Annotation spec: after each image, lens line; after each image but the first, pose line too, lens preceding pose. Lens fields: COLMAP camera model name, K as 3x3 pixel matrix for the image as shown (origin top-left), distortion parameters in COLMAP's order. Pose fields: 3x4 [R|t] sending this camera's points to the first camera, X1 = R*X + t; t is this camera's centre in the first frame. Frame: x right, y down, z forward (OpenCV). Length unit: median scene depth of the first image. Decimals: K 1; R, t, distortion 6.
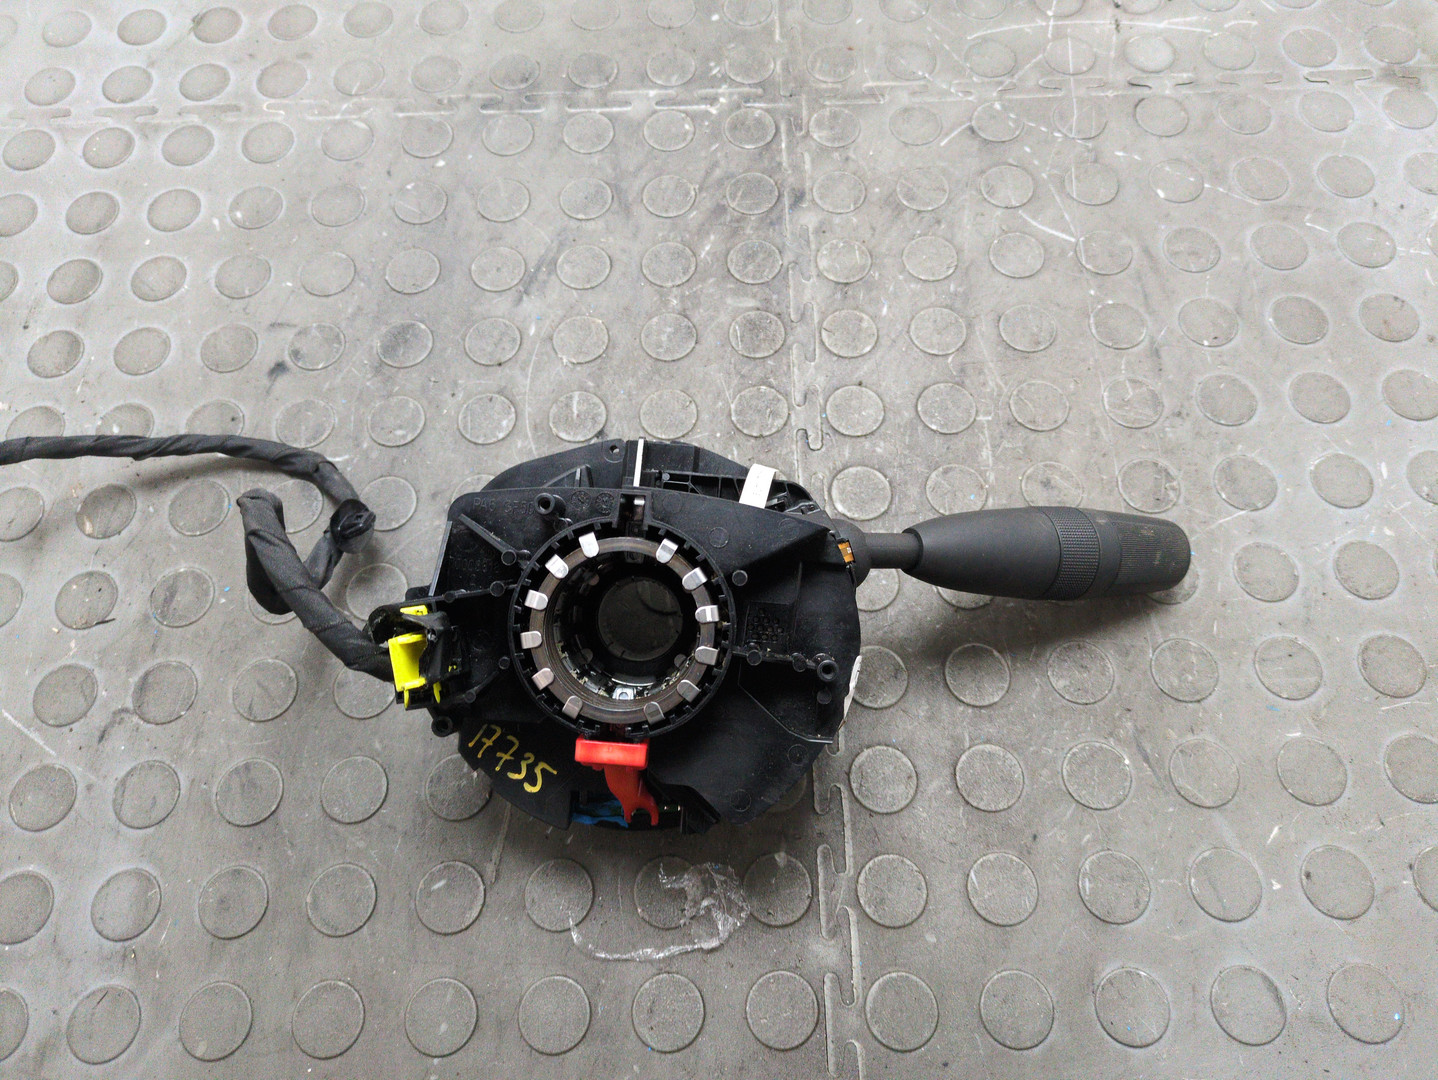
lens RADIAL K [[999.1, 0, 712.7], [0, 999.1, 529.0], [0, 0, 1]] dist [0.027963, -0.030159]
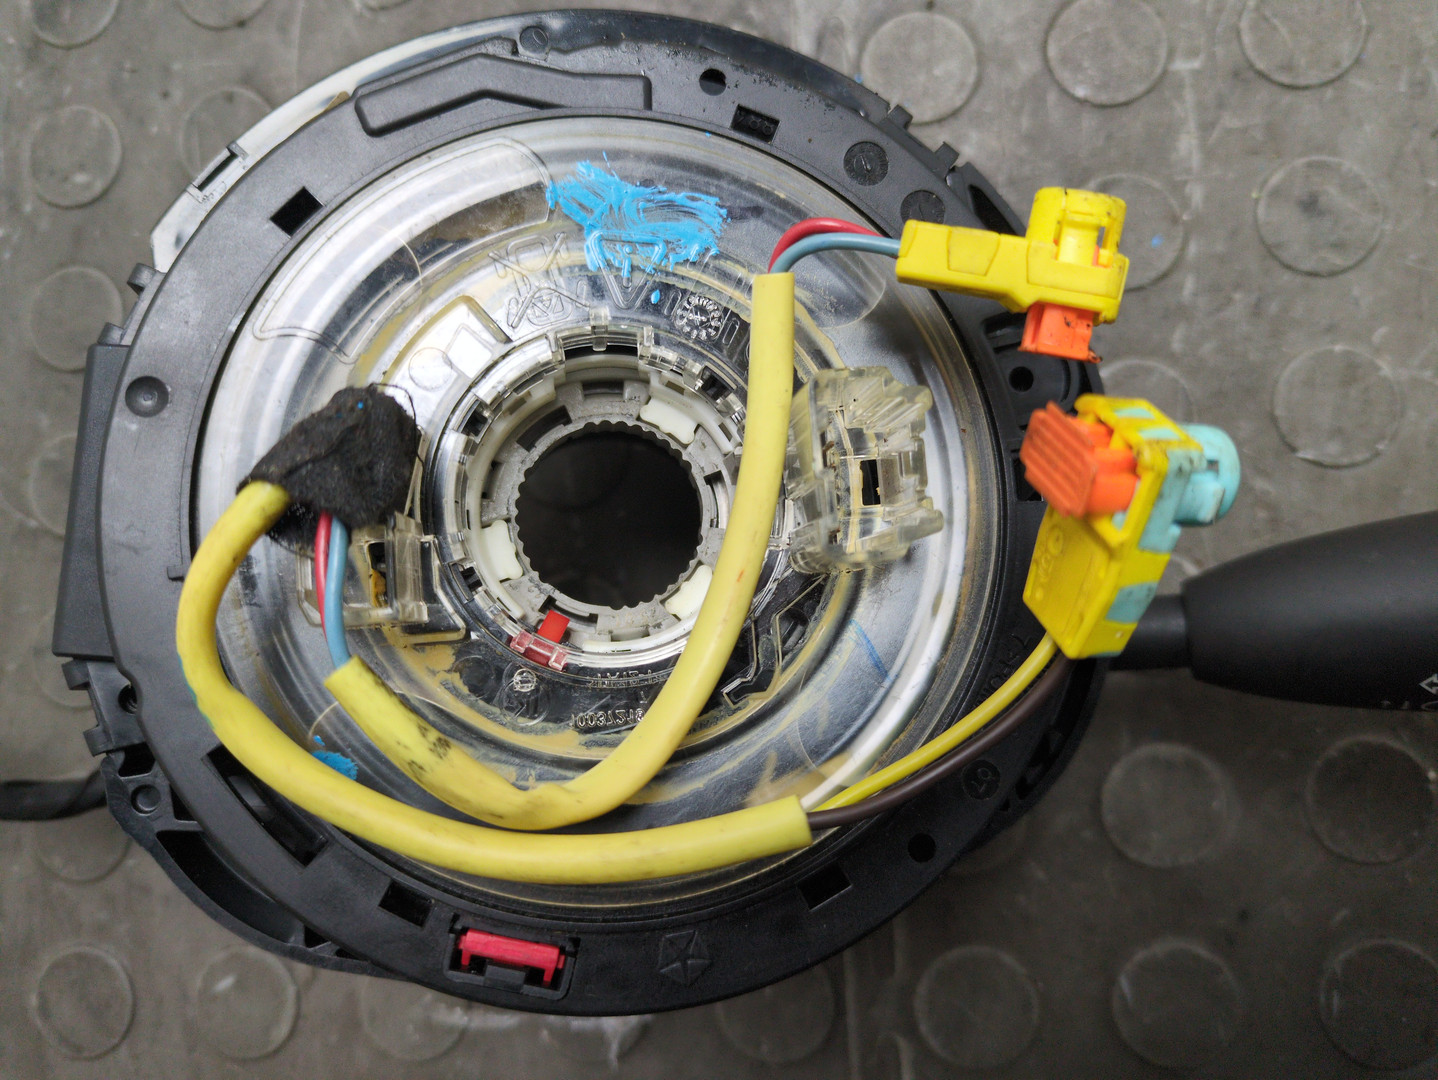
lens RADIAL K [[1058.8, 0, 724.9], [0, 1058.8, 489.1], [0, 0, 1]] dist [-0.036635, 0.015152]
pose [[0.994829, -0.042484, -0.092246, 0.086003], [0.070354, 0.943344, 0.324272, -0.097363], [0.073244, -0.329086, 0.941455, 0.435730]]
